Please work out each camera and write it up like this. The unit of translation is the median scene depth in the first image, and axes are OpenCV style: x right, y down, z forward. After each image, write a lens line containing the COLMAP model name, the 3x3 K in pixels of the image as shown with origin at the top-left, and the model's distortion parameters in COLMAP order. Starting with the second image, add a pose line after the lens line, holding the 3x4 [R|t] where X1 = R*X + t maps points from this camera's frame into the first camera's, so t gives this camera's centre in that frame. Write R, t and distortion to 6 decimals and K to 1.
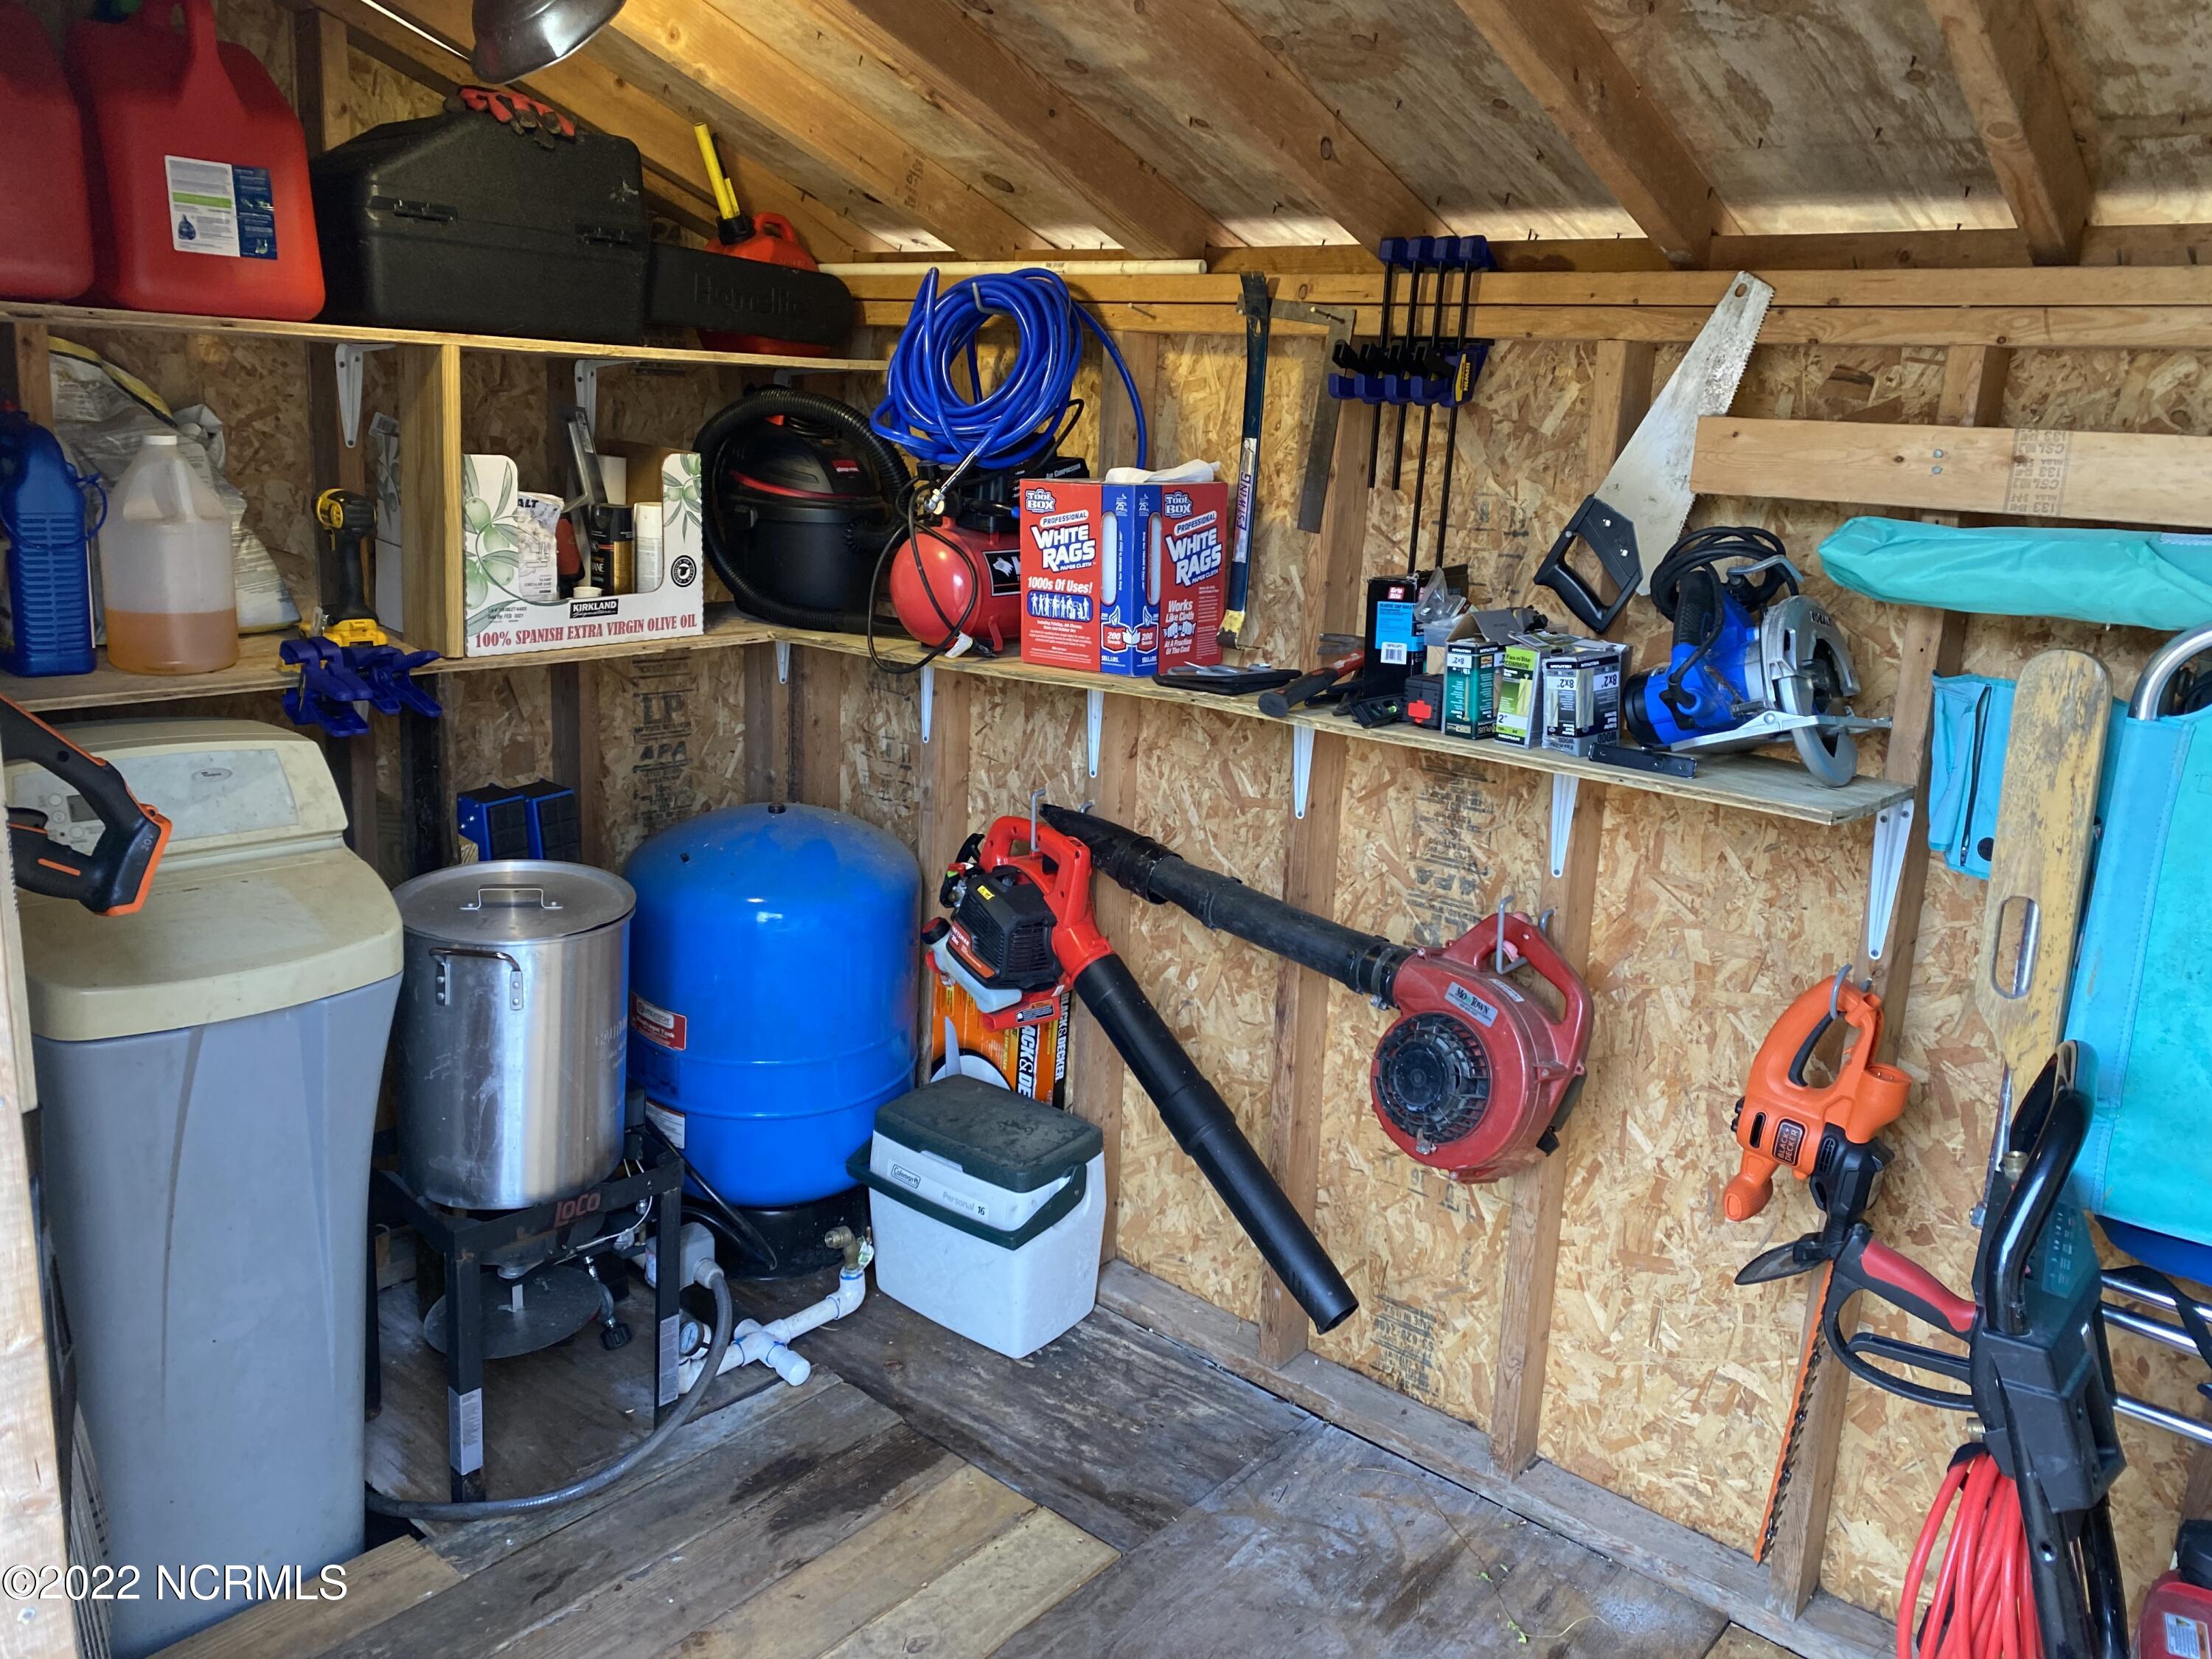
lens RADIAL K [[1720.9, 0, 1107.2], [0, 1720.9, 827.0], [0, 0, 1]] dist [0.007180, 0.002123]
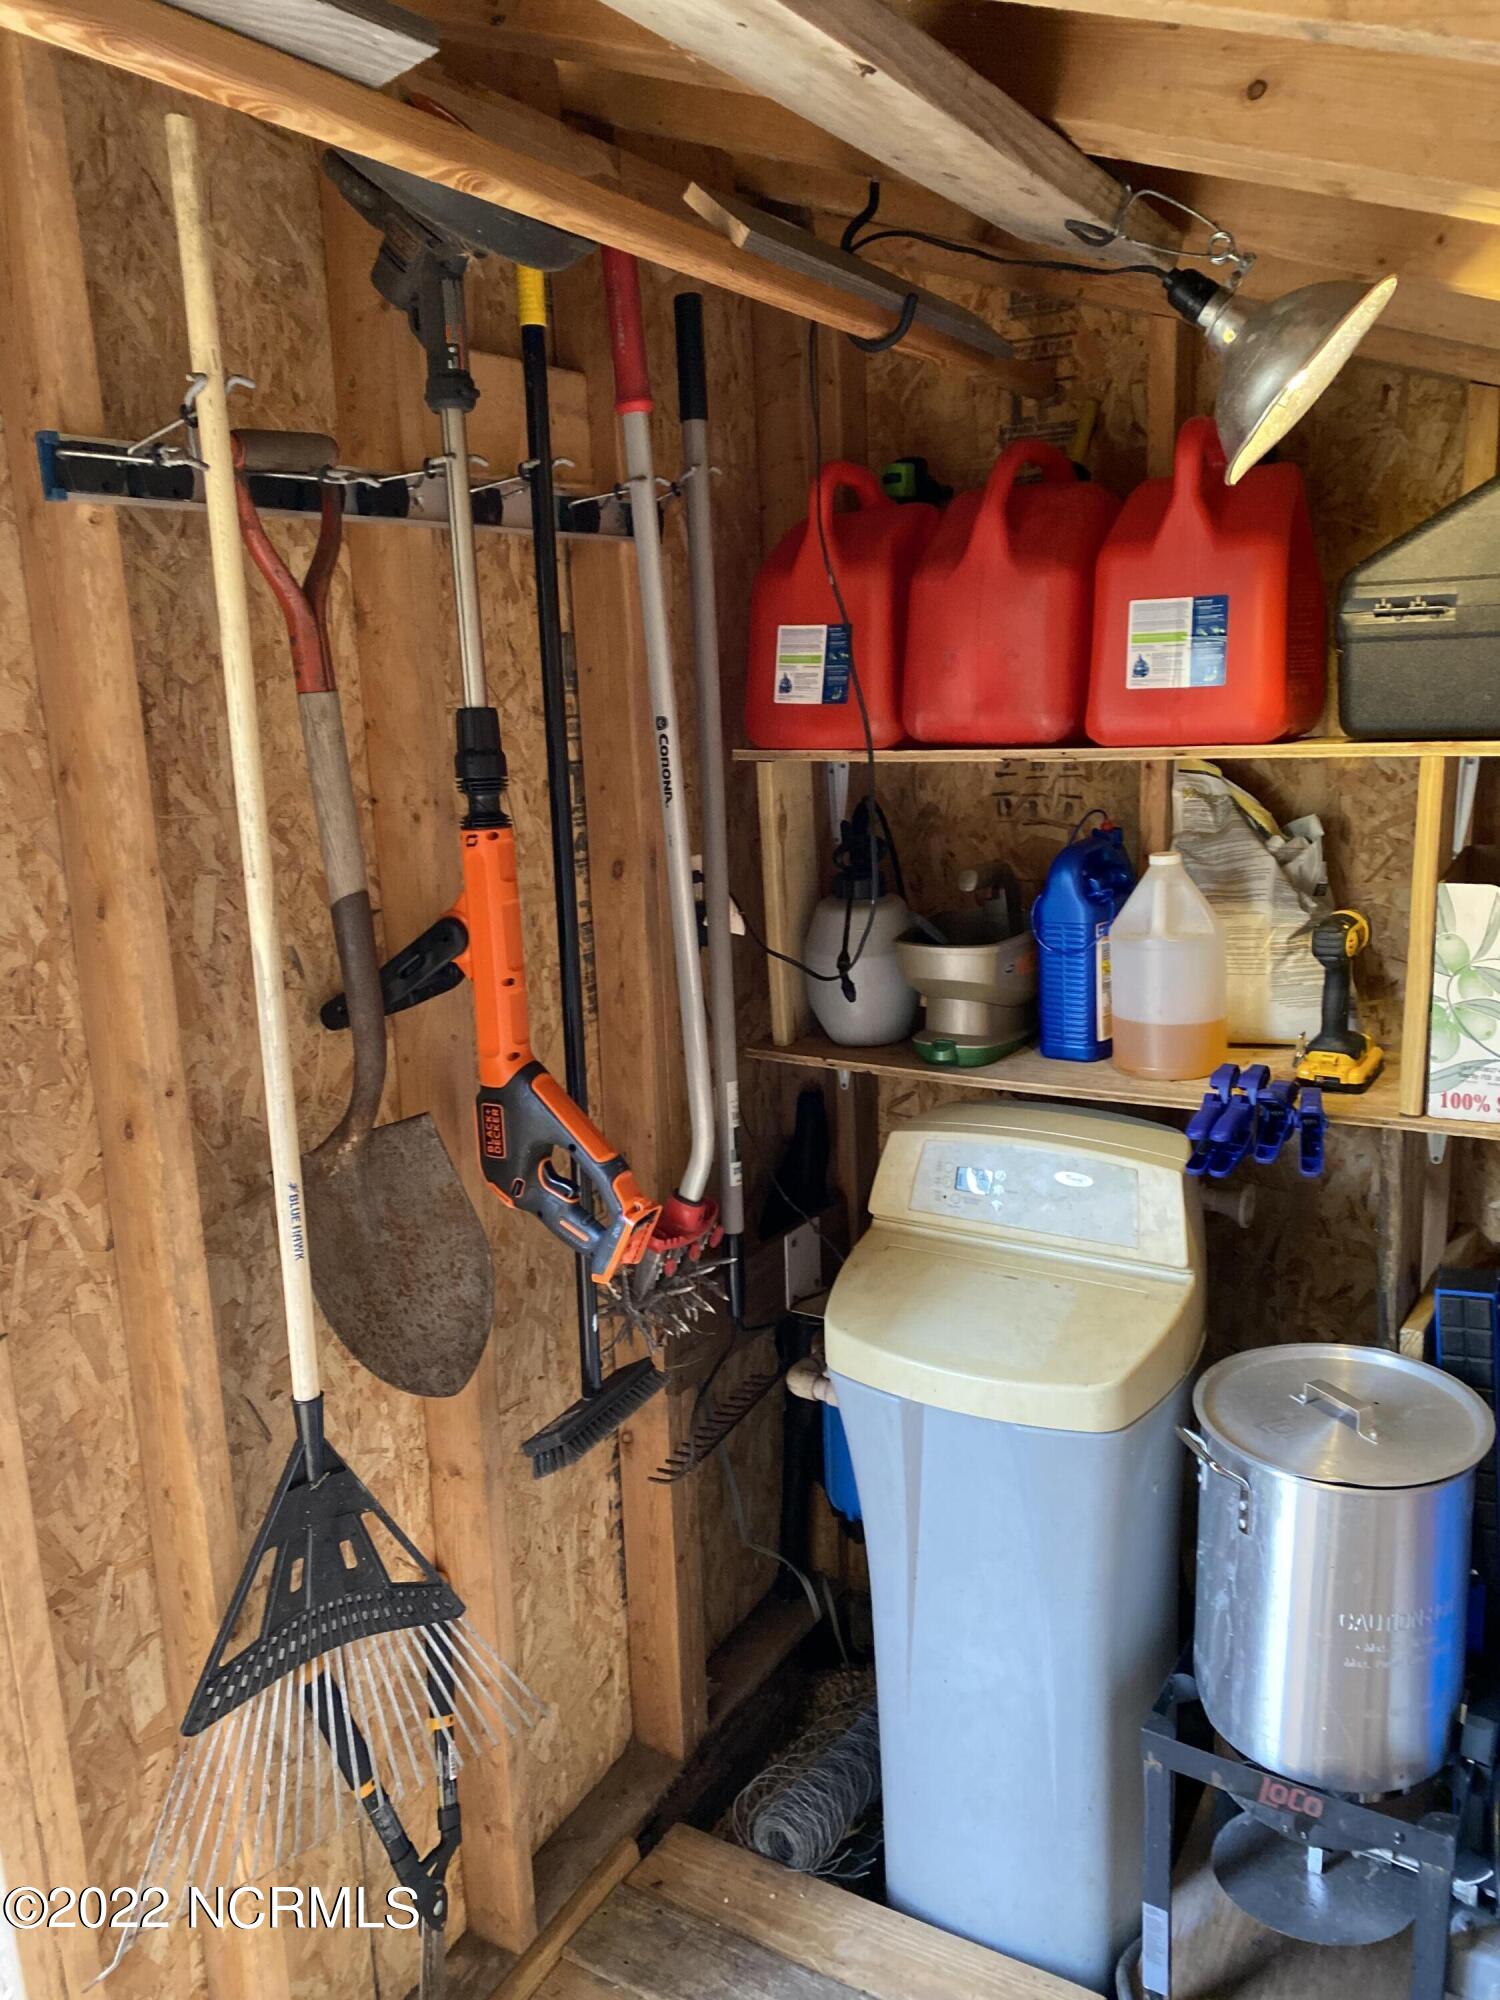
lens RADIAL K [[1556.0, 0, 751.1], [0, 1556.0, 999.0], [0, 0, 1]] dist [0.007180, 0.002123]
pose [[0.166026, 0.139805, -0.976161, 0.311312], [-0.185721, 0.976618, 0.108283, -0.177339], [0.968475, 0.163316, 0.188109, 0.532790]]
